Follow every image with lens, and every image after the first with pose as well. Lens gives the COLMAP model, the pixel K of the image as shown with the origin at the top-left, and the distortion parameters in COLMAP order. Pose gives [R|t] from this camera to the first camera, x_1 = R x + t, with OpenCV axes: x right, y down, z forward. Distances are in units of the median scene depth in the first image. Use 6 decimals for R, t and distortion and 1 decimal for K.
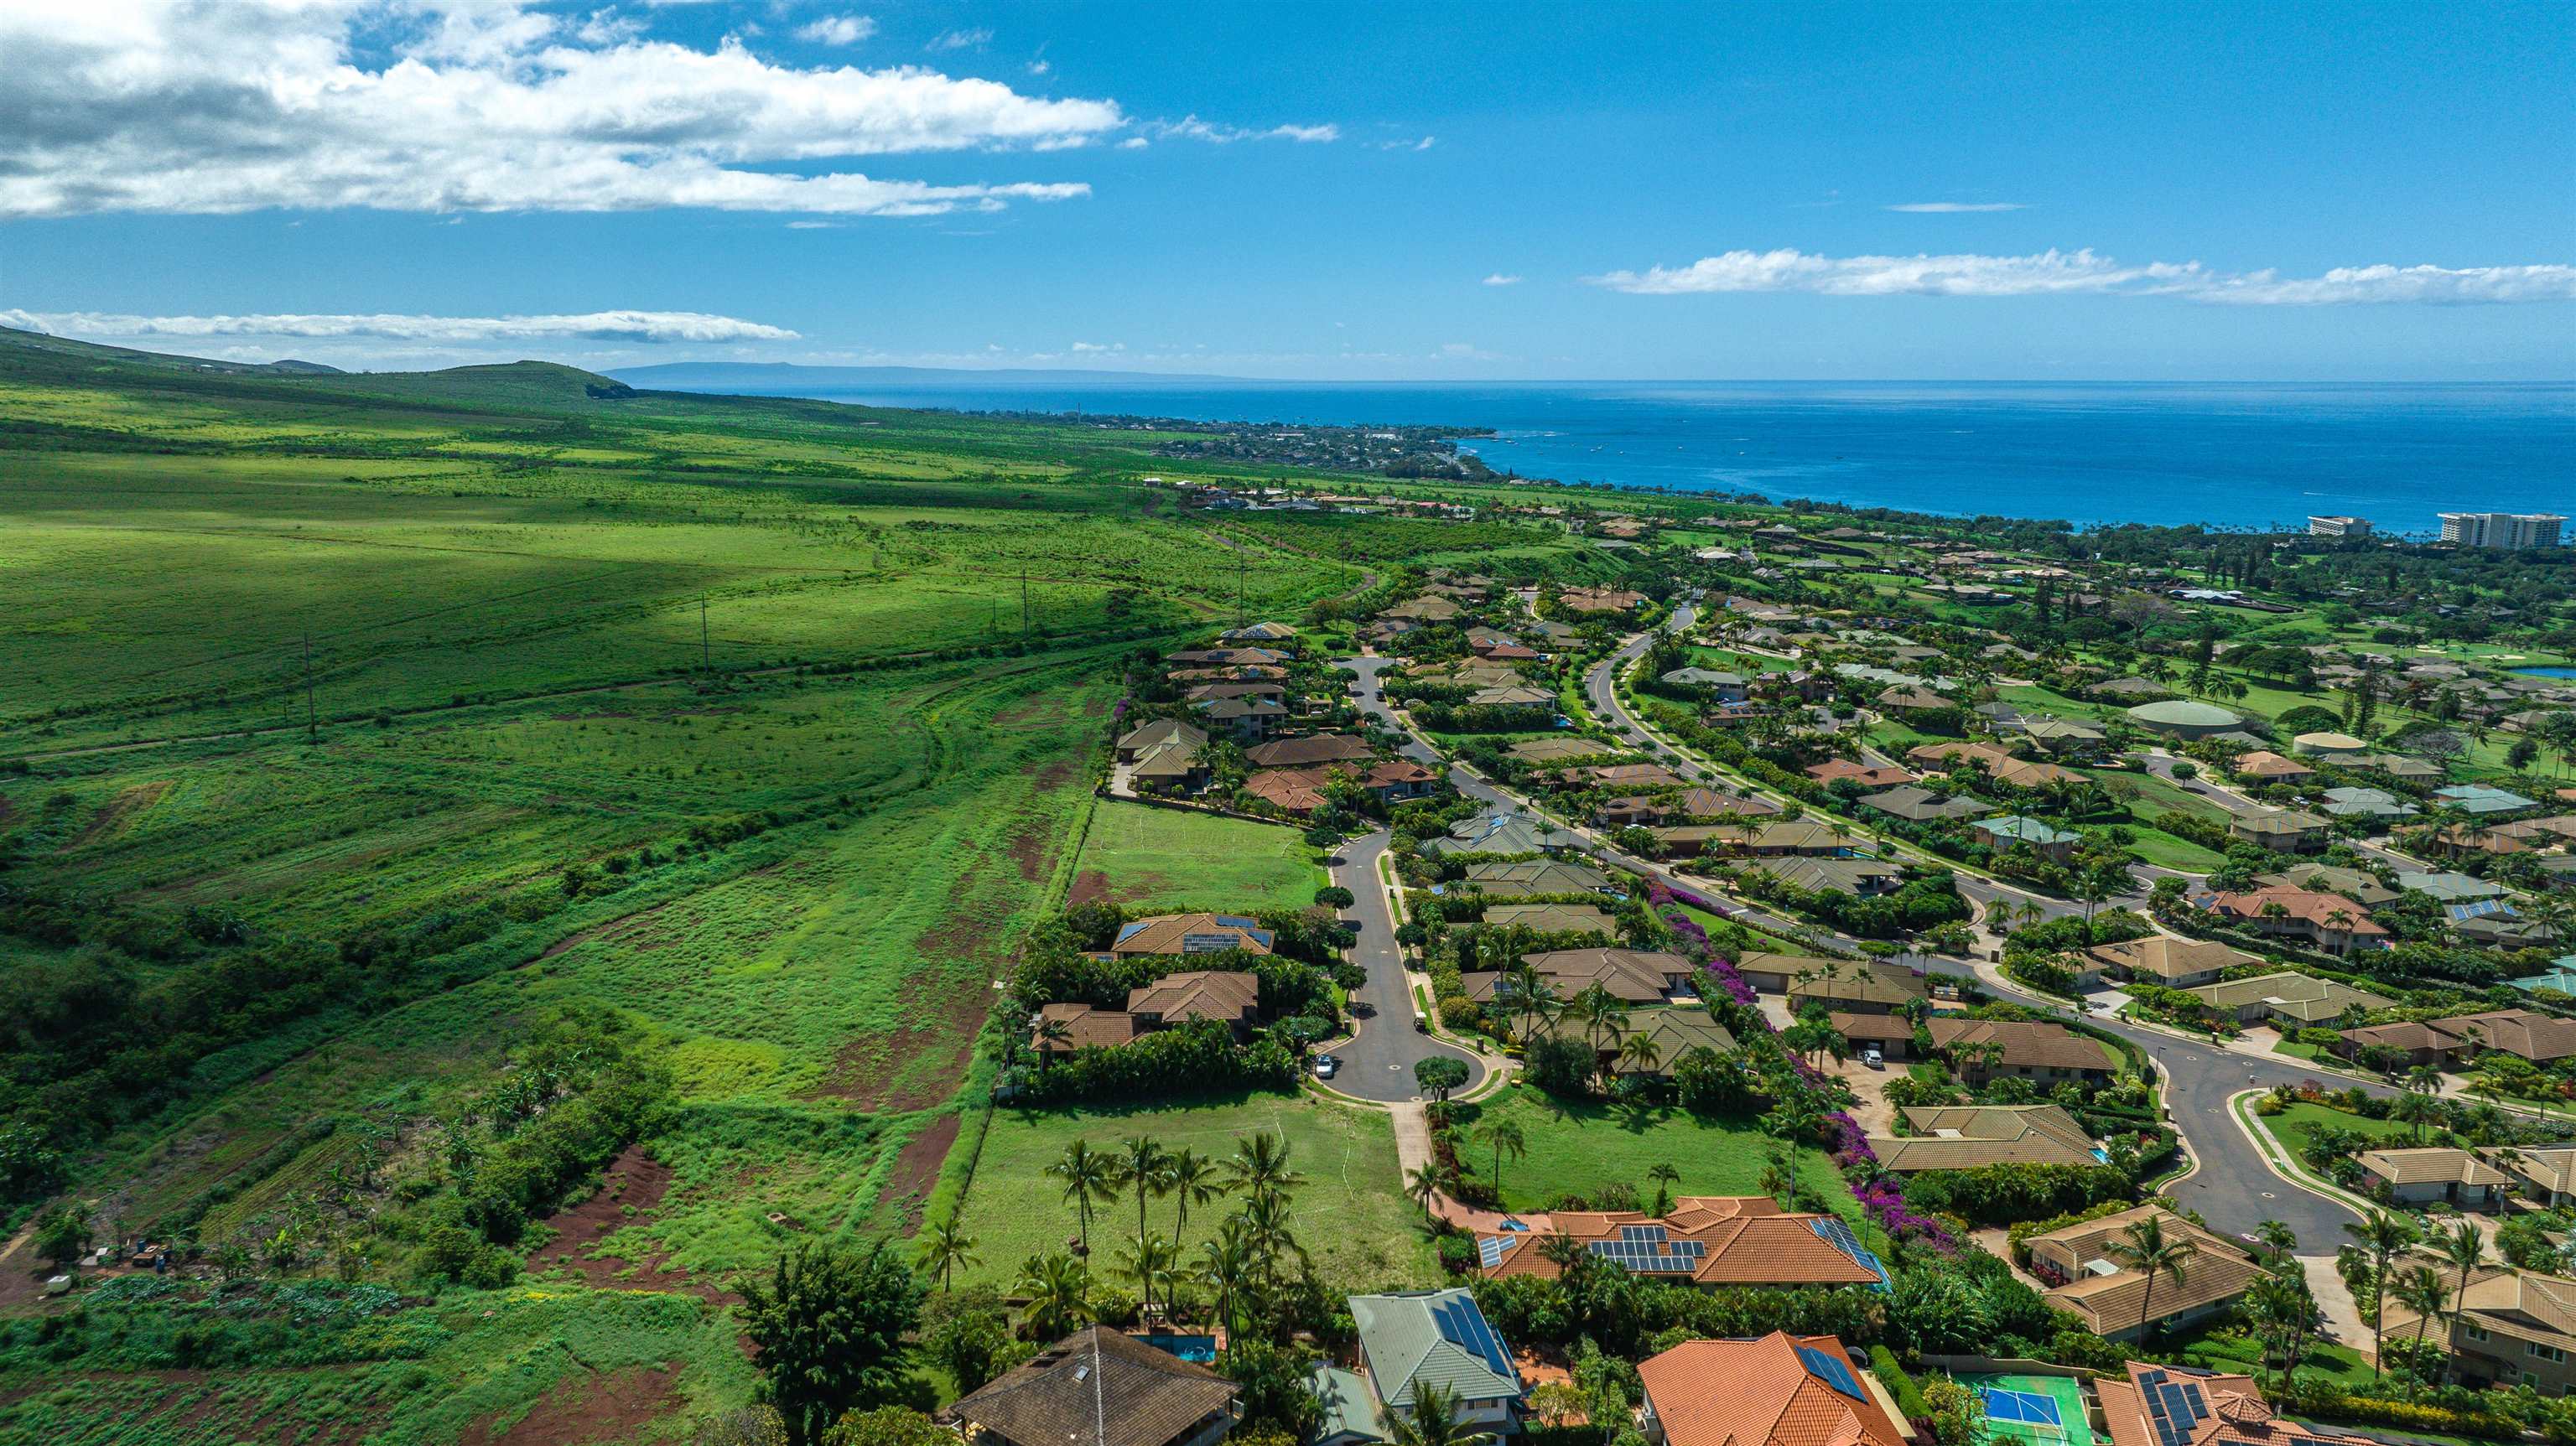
lens RADIAL K [[1810.5, 0, 1302.7], [0, 1810.5, 717.5], [0, 0, 1]] dist [-0.031622, 0.026410]
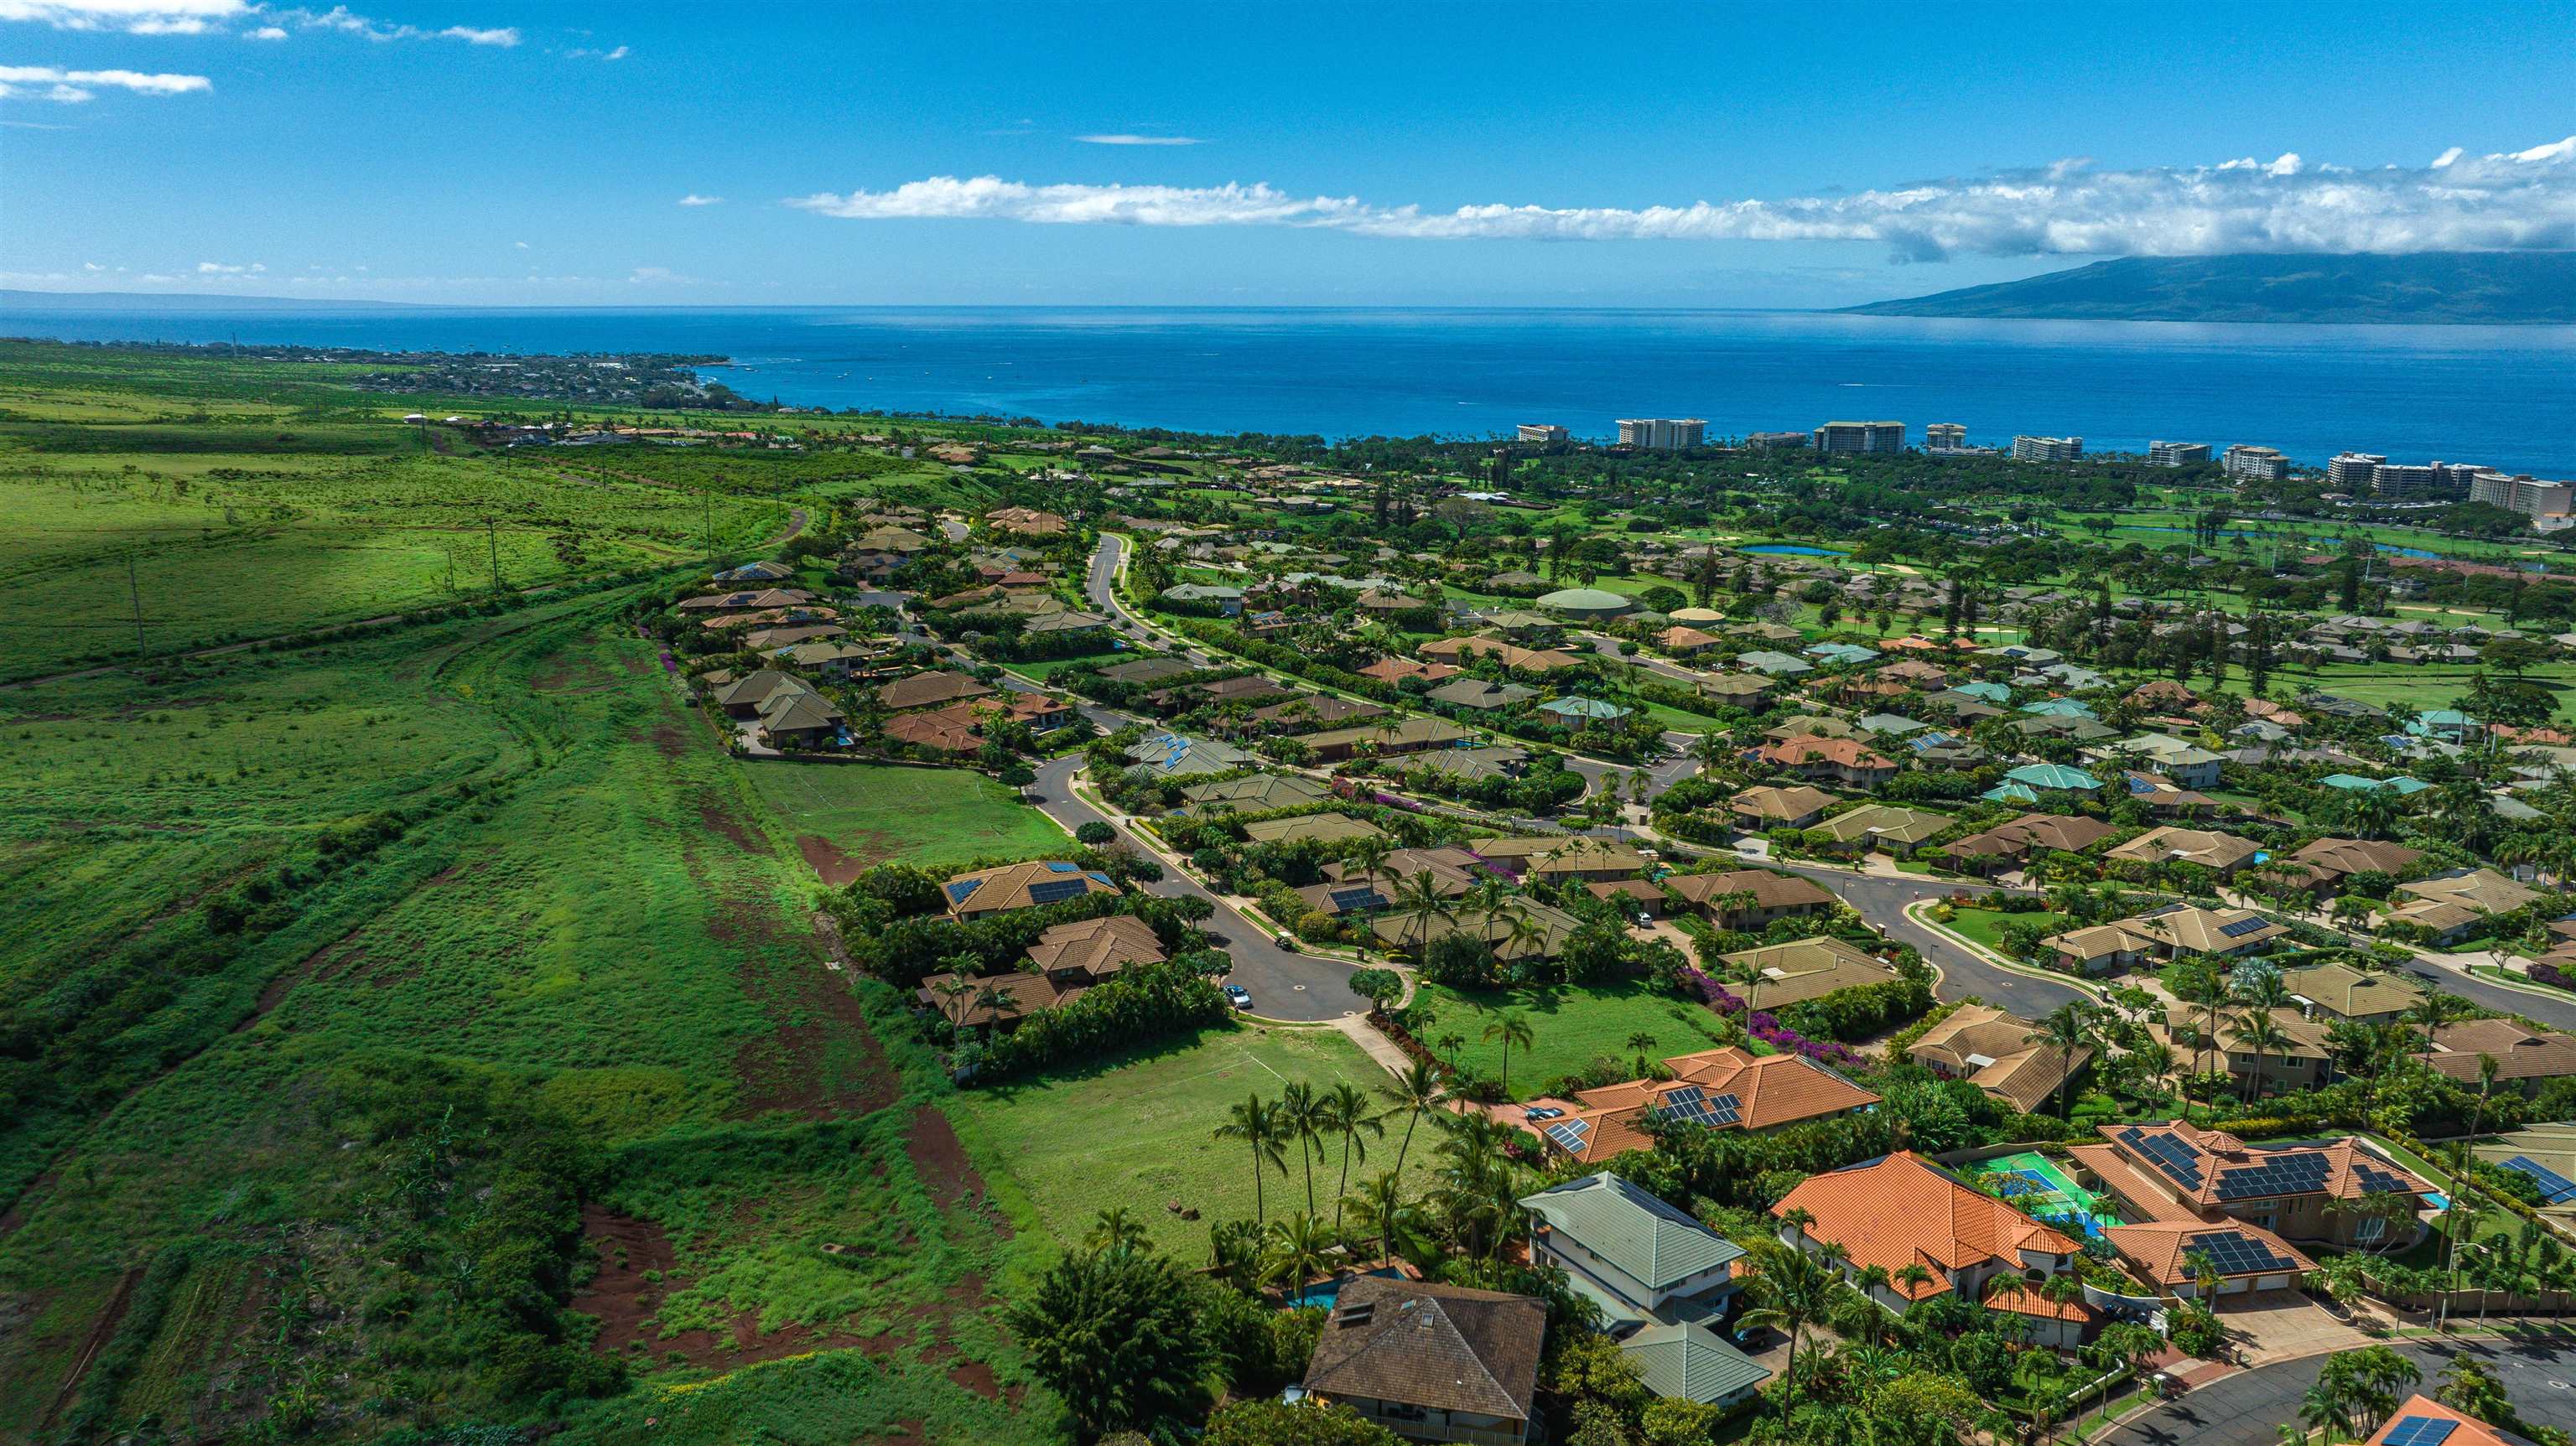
lens RADIAL K [[1810.5, 0, 1293.7], [0, 1810.5, 674.8], [0, 0, 1]] dist [-0.031622, 0.026410]
pose [[0.913438, -0.078412, 0.399353, -0.153346], [0.071594, 0.996921, 0.031985, -0.004977], [-0.400632, -0.000625, 0.916239, 0.039155]]
